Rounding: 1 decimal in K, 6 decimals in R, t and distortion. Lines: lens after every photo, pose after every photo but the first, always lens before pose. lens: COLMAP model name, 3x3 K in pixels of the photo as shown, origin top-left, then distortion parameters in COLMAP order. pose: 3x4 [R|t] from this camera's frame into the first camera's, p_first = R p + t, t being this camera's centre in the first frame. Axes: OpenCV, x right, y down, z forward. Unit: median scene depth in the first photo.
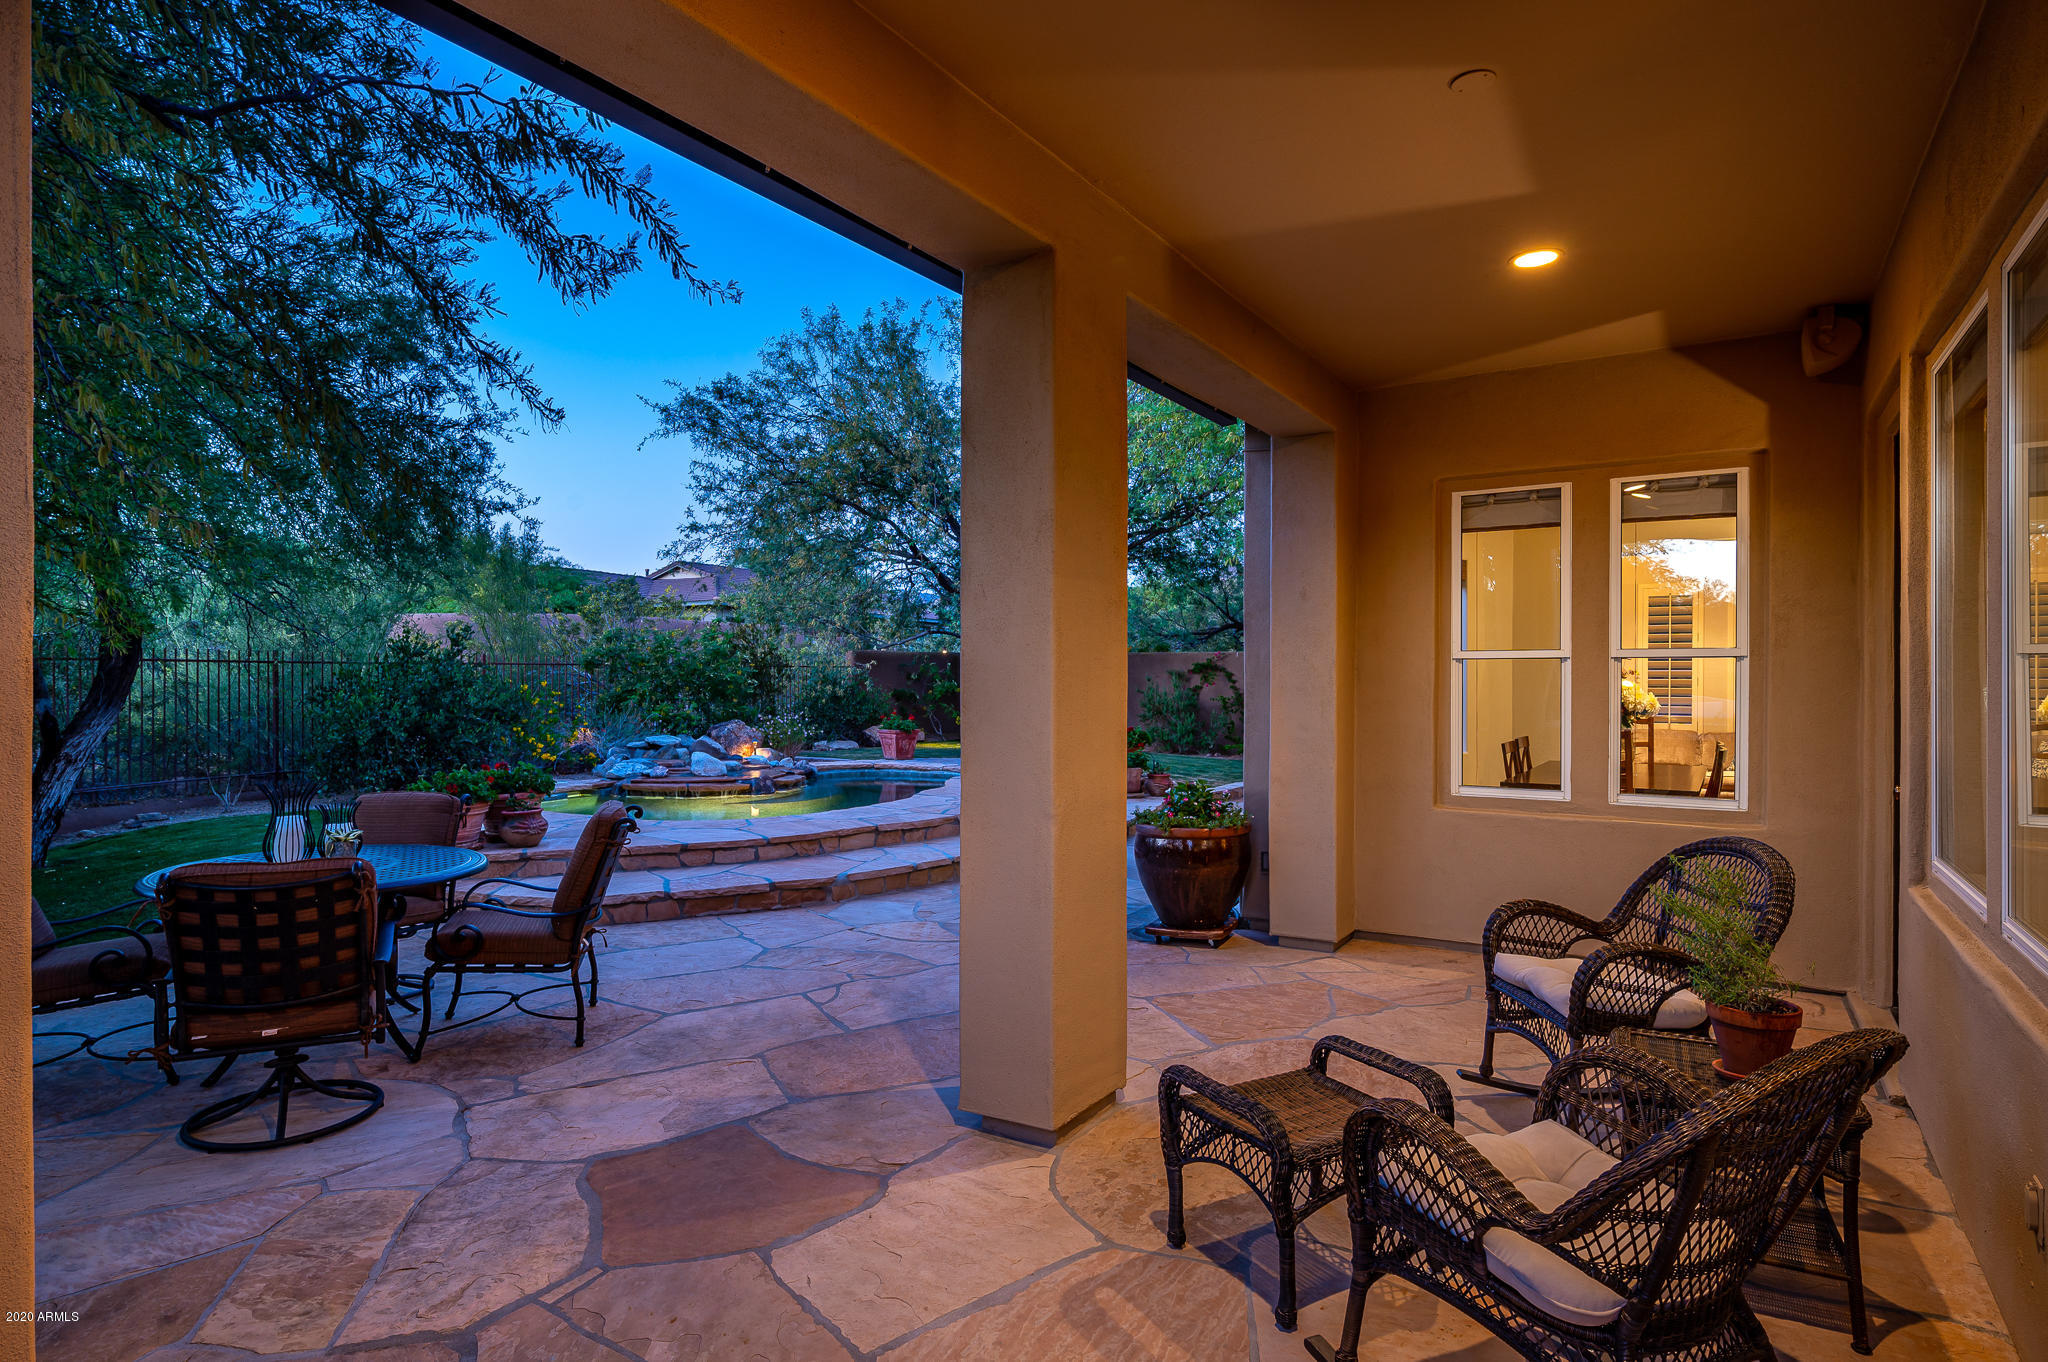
lens RADIAL K [[1061.0, 0, 1006.3], [0, 1061.0, 676.6], [0, 0, 1]] dist [-0.000384, 0.000489]
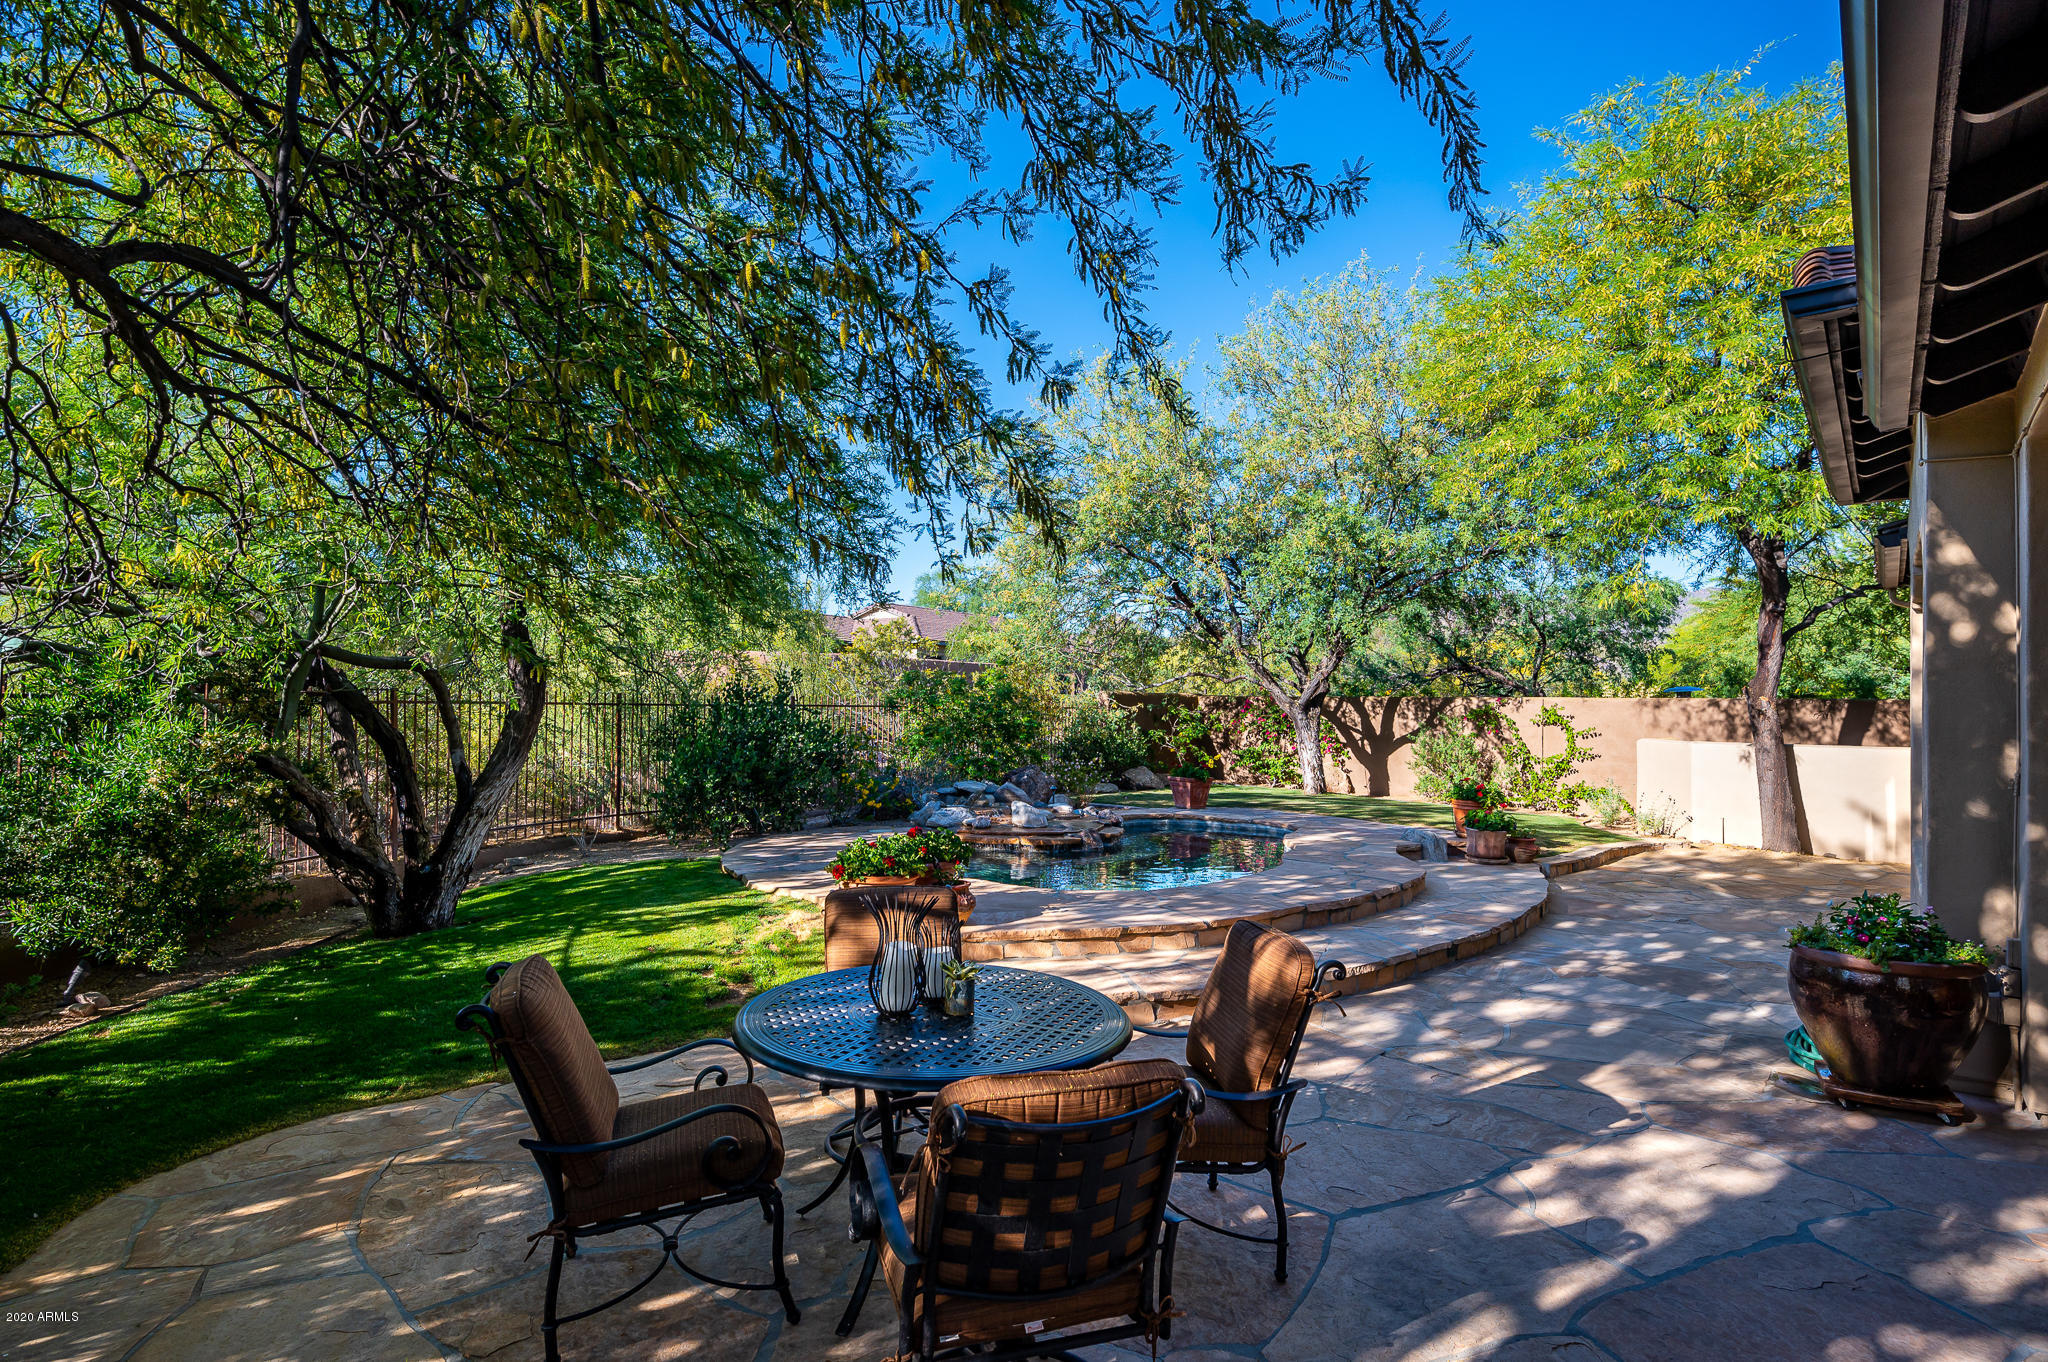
lens RADIAL K [[1005.0, 0, 1032.6], [0, 1005.0, 690.7], [0, 0, 1]] dist [0.003762, -0.001874]
pose [[0.991120, 0.010781, -0.132535, -0.161470], [-0.013407, 0.999731, -0.018942, -0.012559], [0.132295, 0.020551, 0.990997, 0.097905]]
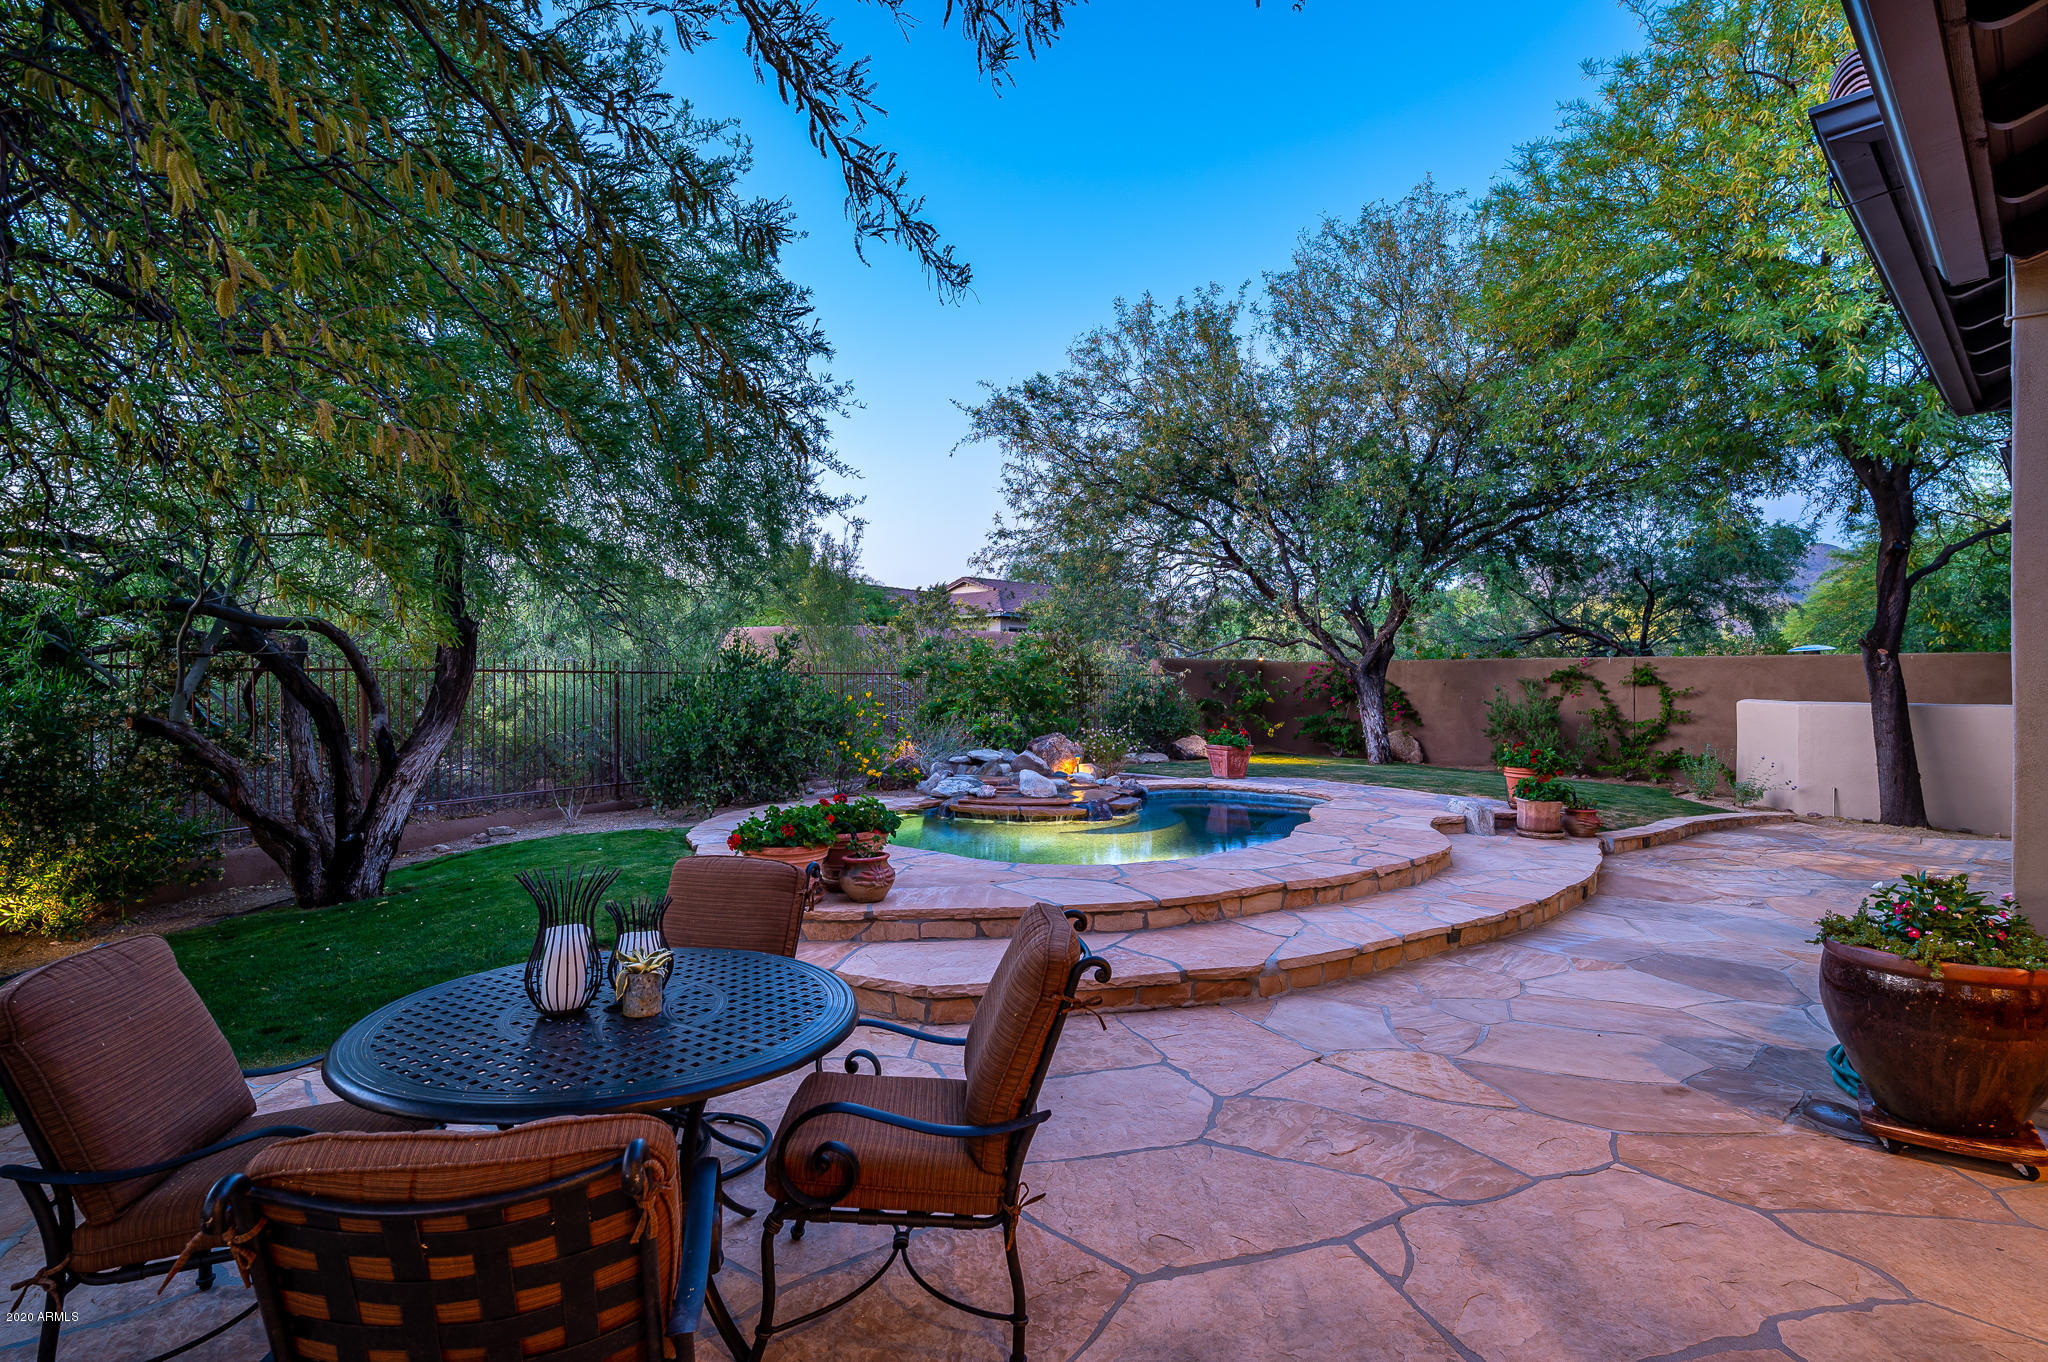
lens RADIAL K [[1005.0, 0, 1024.9], [0, 1005.0, 677.4], [0, 0, 1]] dist [0.003762, -0.001874]
pose [[0.972412, -0.000290, -0.233271, -0.092259], [-0.001050, 0.999984, -0.005621, -0.003789], [0.233269, 0.005711, 0.972395, 0.162907]]
